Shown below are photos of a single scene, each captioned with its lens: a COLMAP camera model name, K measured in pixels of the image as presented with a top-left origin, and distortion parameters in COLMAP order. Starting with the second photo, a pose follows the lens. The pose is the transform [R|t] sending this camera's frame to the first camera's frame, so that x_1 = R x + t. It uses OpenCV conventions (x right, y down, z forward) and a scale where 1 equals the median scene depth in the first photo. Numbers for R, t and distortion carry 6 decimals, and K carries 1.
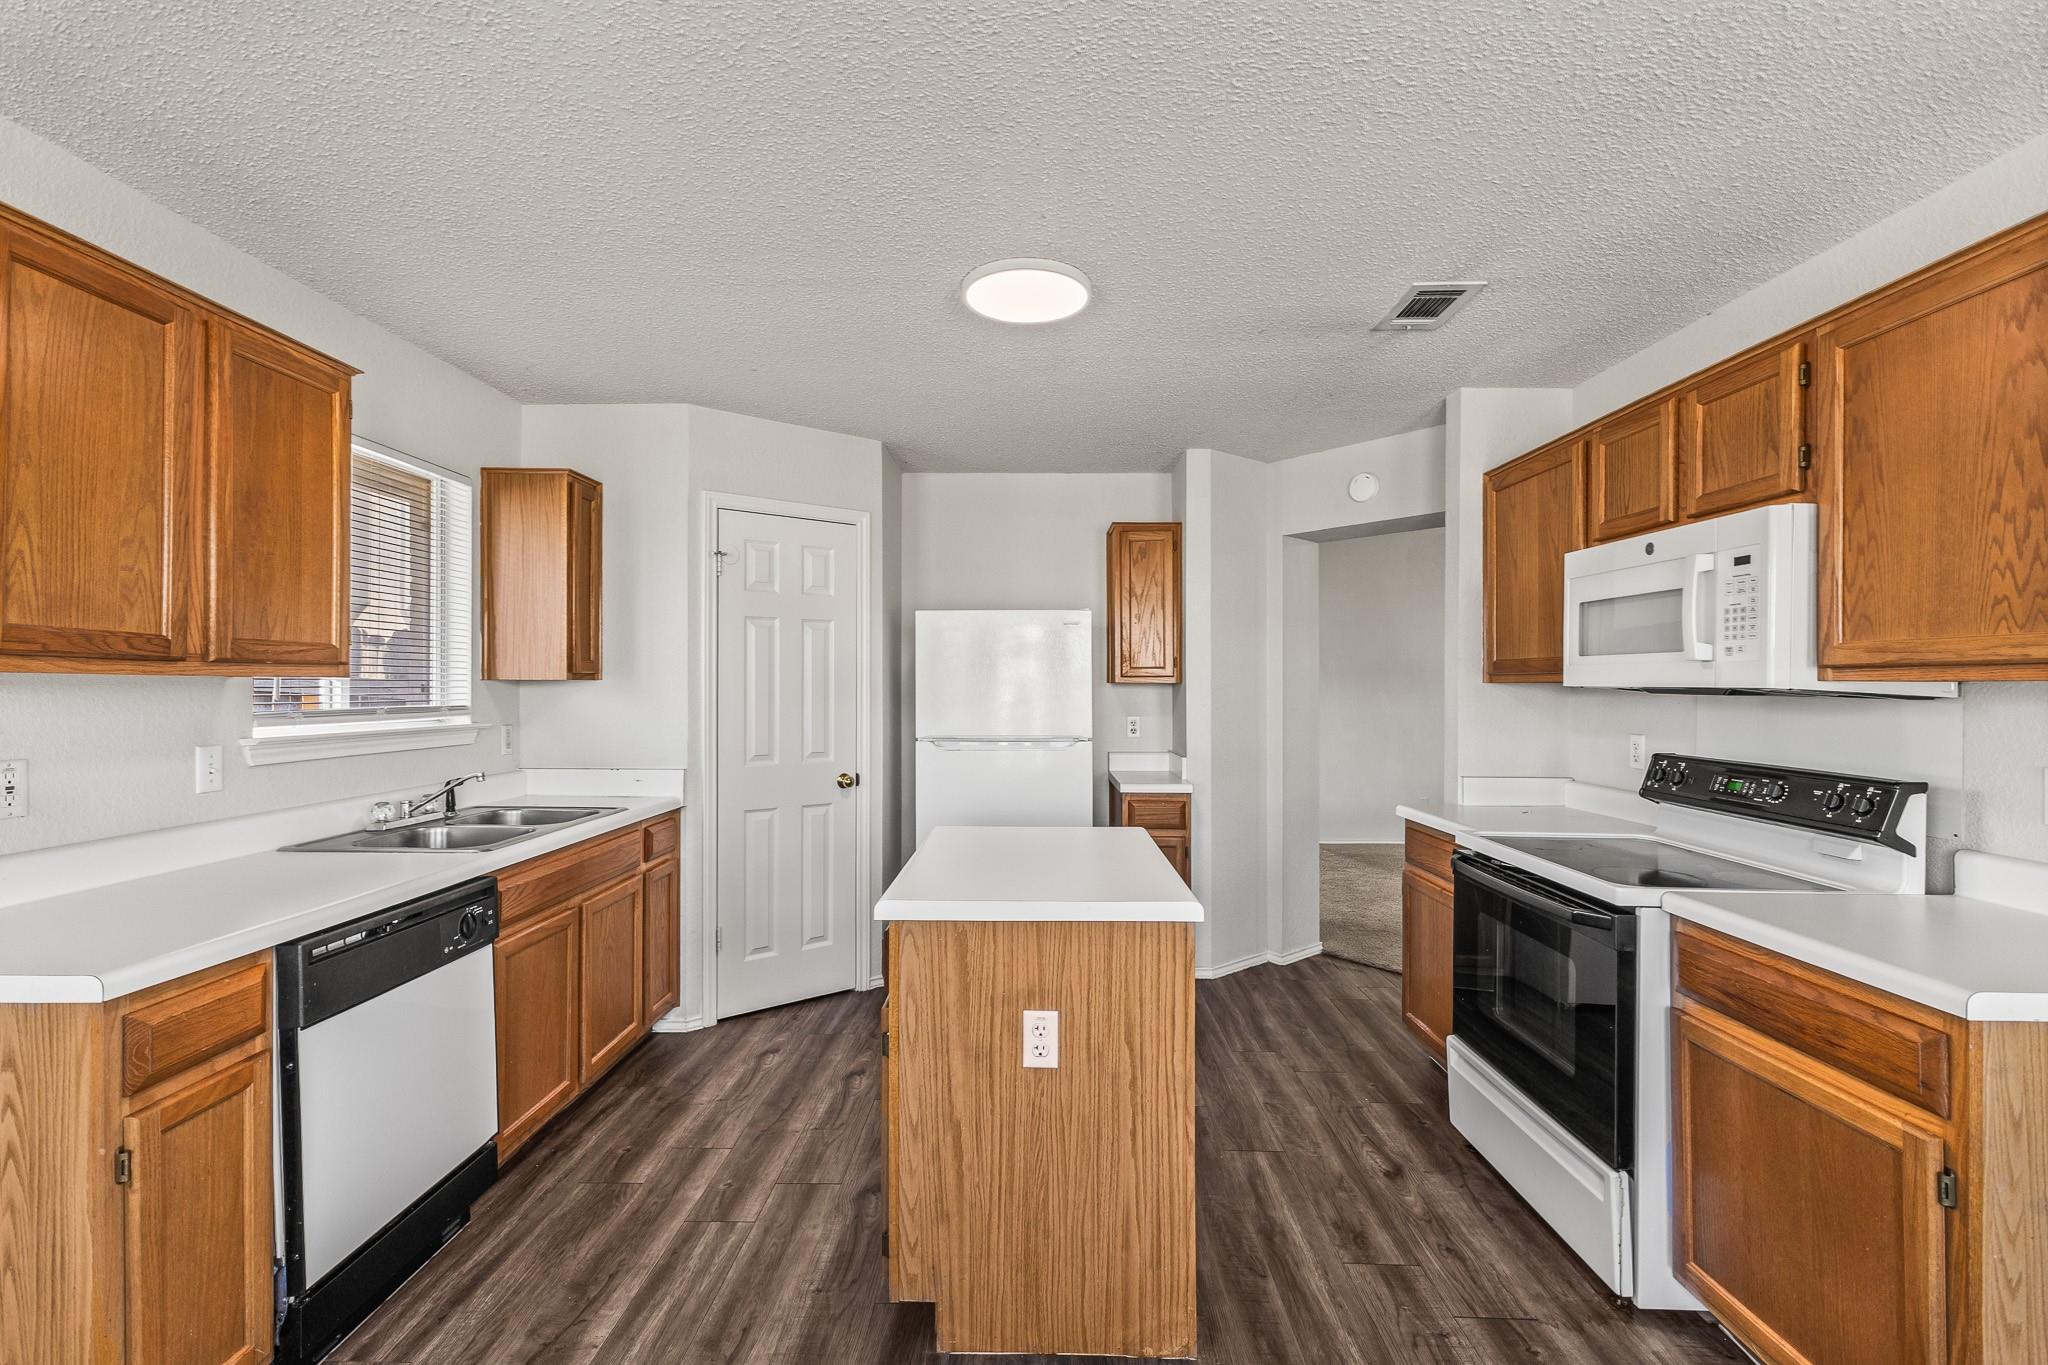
lens RADIAL K [[908.6, 0, 1015.6], [0, 908.6, 683.3], [0, 0, 1]] dist [0.004884, 0.000002]
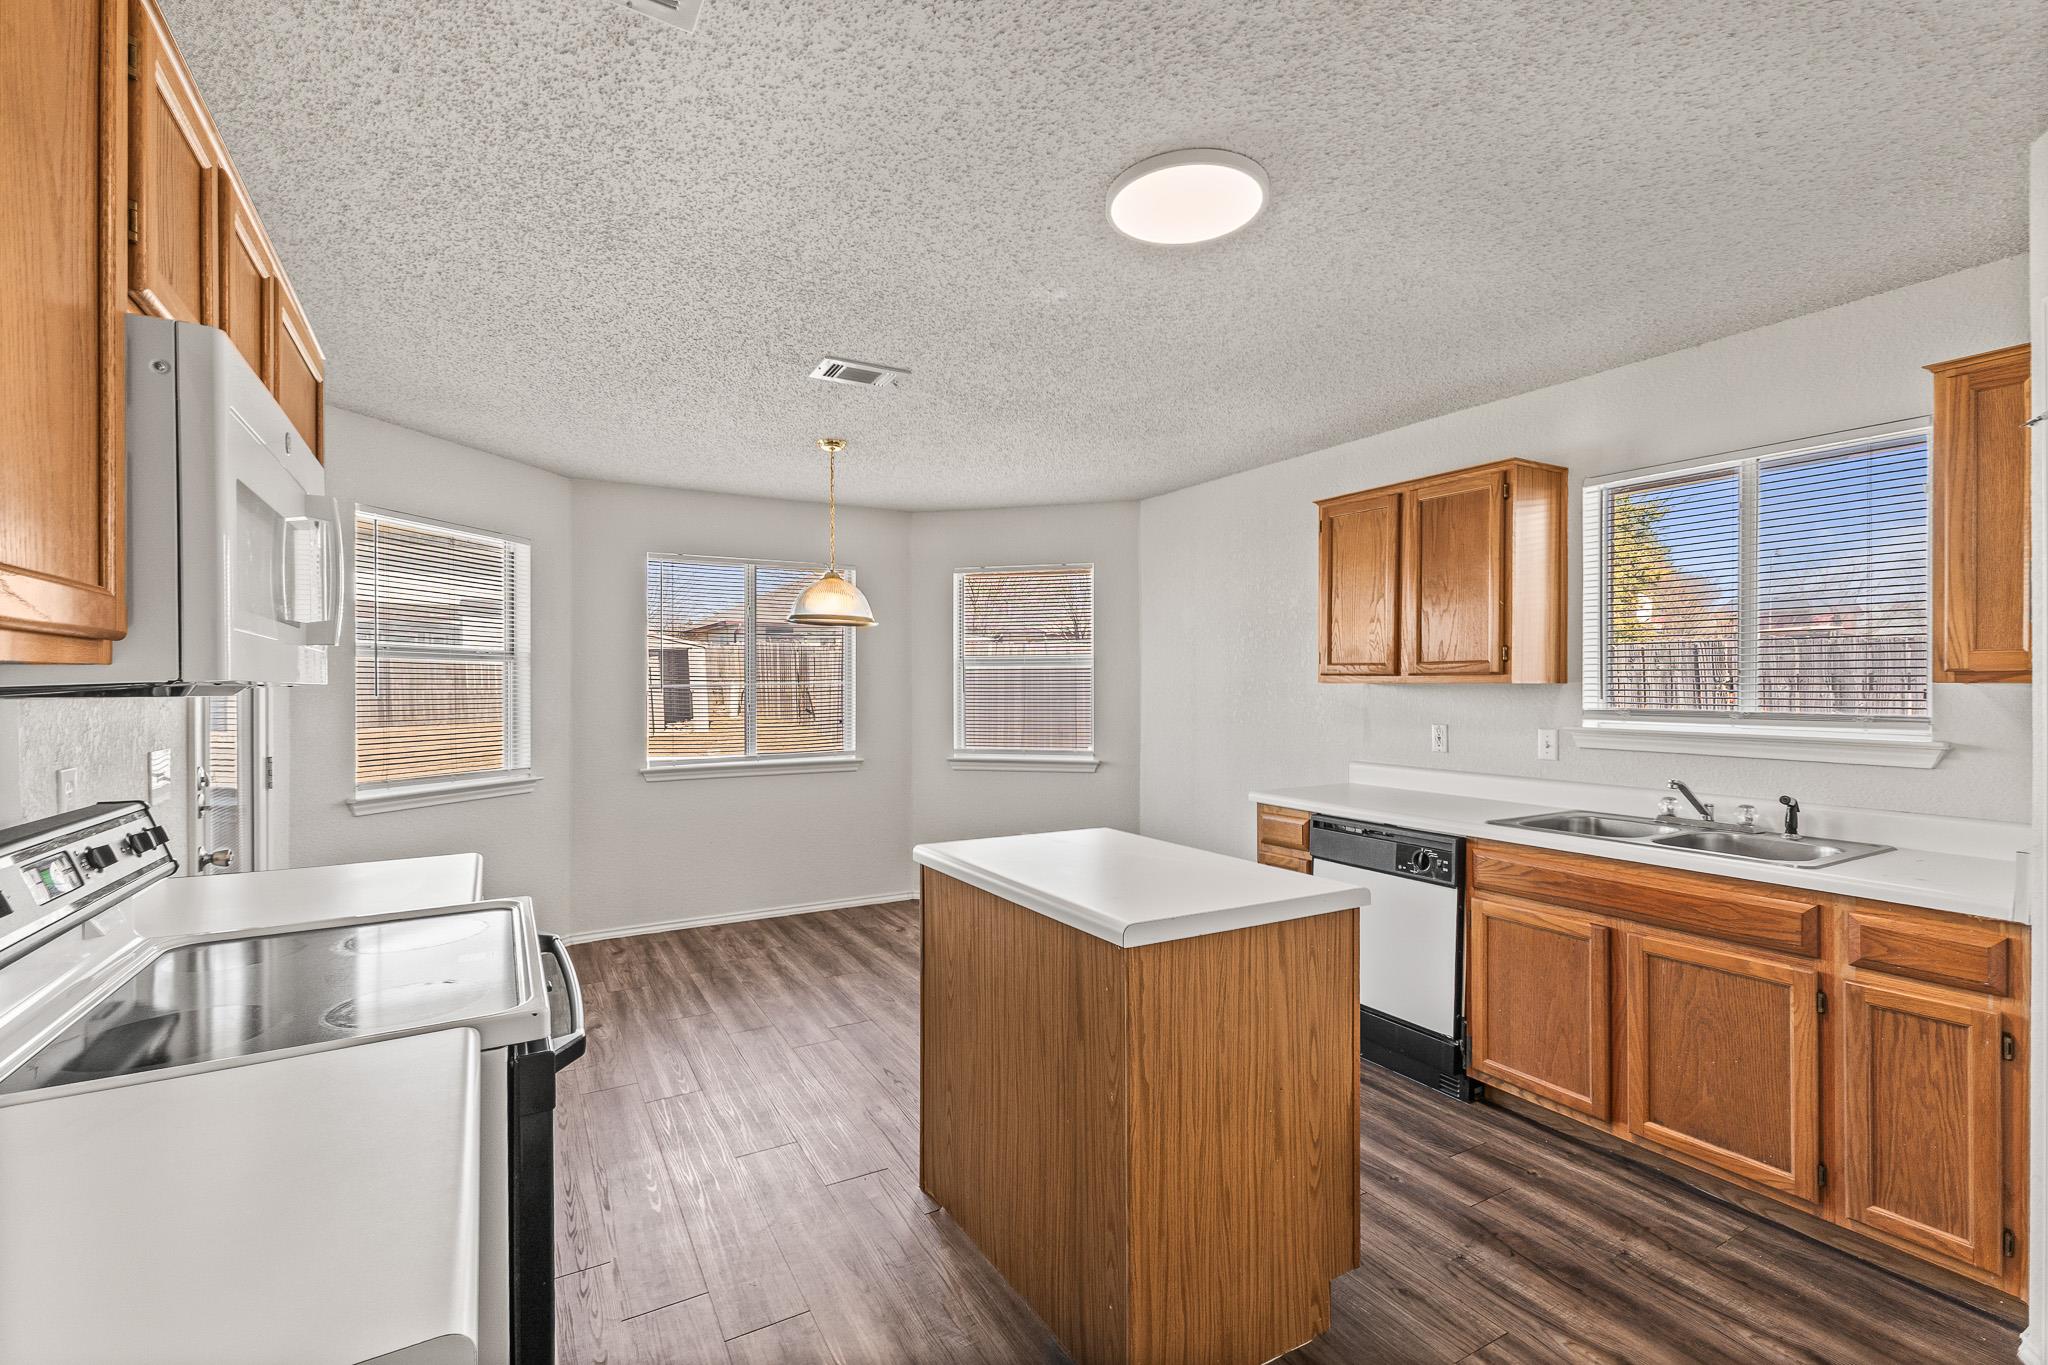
lens RADIAL K [[908.6, 0, 1015.6], [0, 908.6, 683.3], [0, 0, 1]] dist [0.004884, 0.000002]
pose [[-0.853919, -0.002392, -0.520400, 0.743701], [-0.001027, 0.999995, -0.002911, -0.001952], [0.520404, -0.001951, -0.853918, 2.114427]]
